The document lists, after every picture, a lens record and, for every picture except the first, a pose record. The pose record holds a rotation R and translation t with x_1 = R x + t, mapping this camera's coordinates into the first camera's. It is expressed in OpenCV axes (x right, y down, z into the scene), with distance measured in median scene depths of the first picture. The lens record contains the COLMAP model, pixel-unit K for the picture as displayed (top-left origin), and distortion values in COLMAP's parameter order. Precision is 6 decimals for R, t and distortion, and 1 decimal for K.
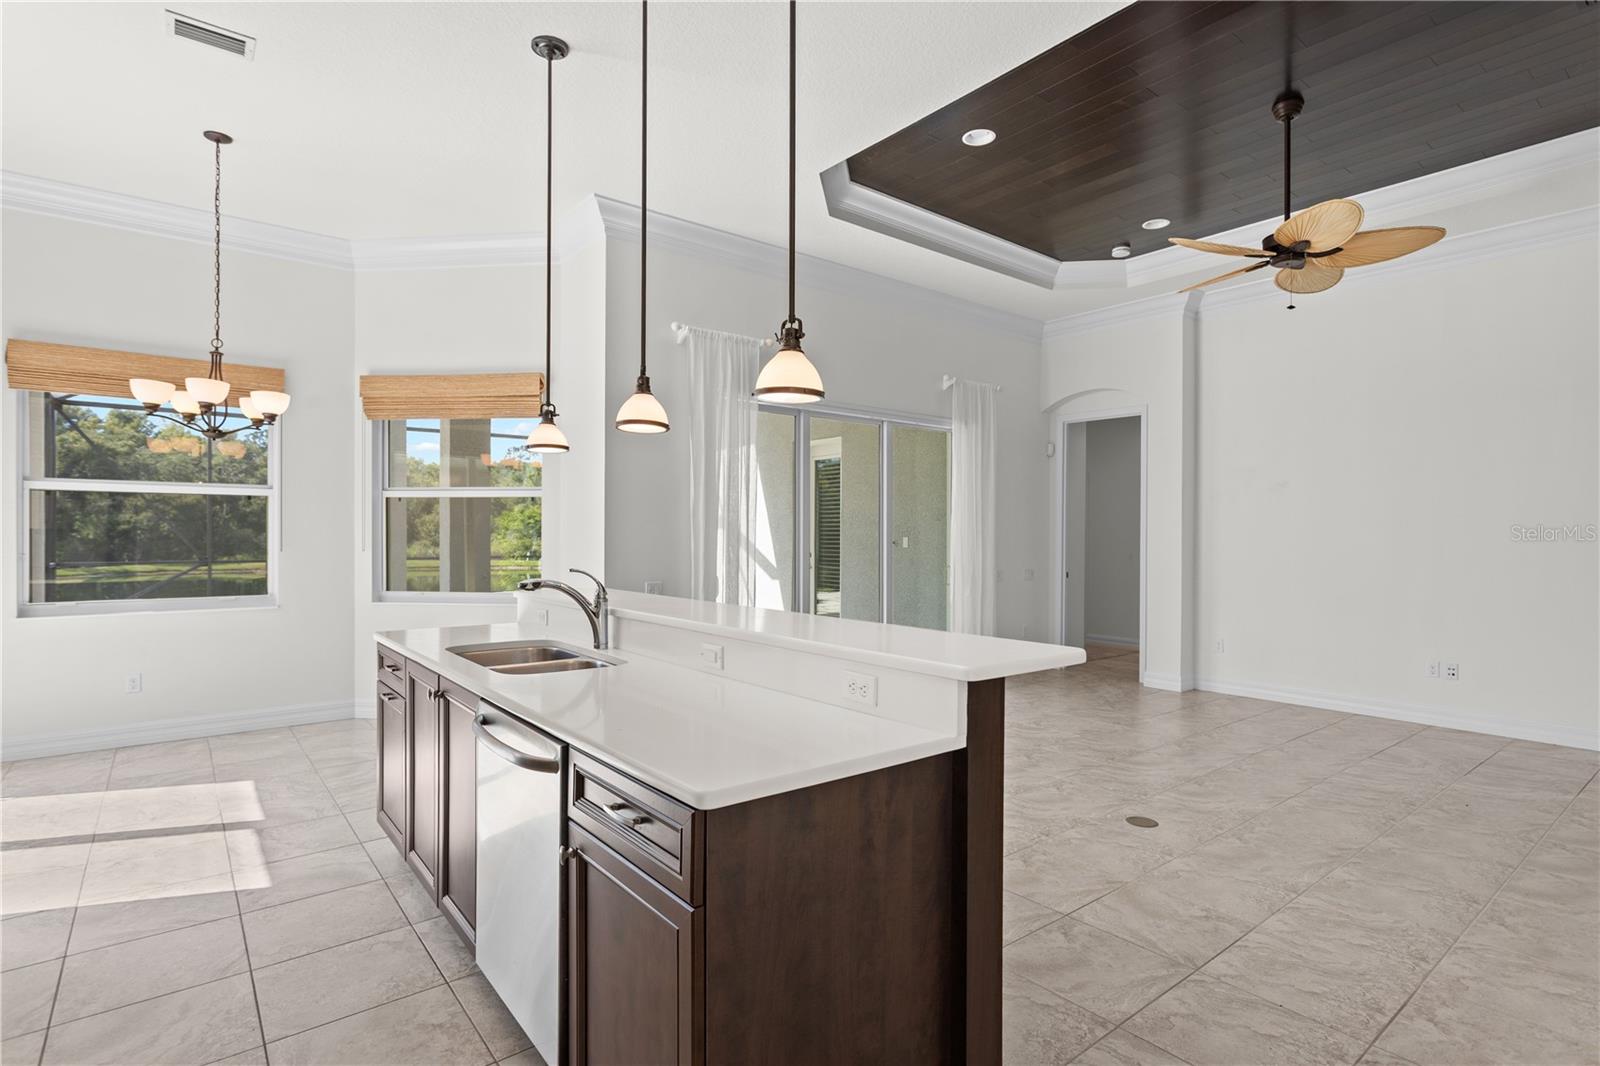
lens RADIAL K [[800.5, 0, 804.7], [0, 800.5, 538.2], [0, 0, 1]] dist [-0.014821, 0.008093]
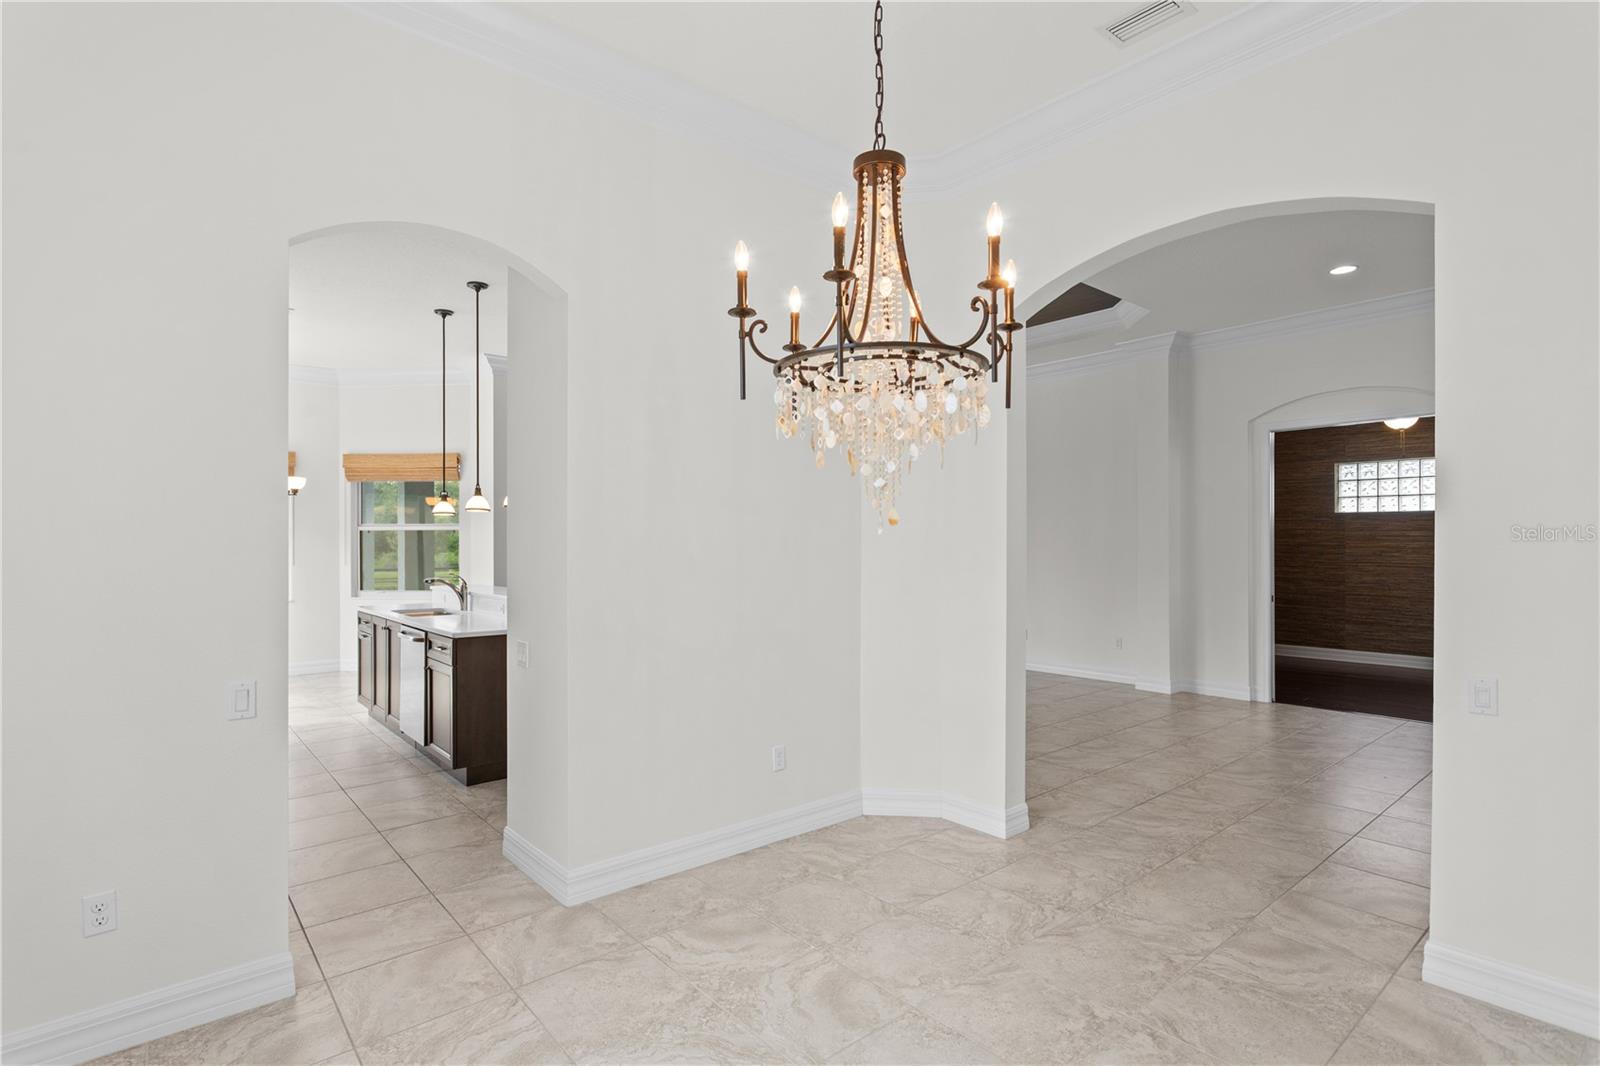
lens RADIAL K [[800.5, 0, 802.2], [0, 800.5, 542.2], [0, 0, 1]] dist [-0.014821, 0.008093]
pose [[0.999598, -0.005986, 0.027731, 0.410064], [0.006150, 0.999964, -0.005813, -0.018584], [-0.027695, 0.005981, 0.999599, -0.806640]]
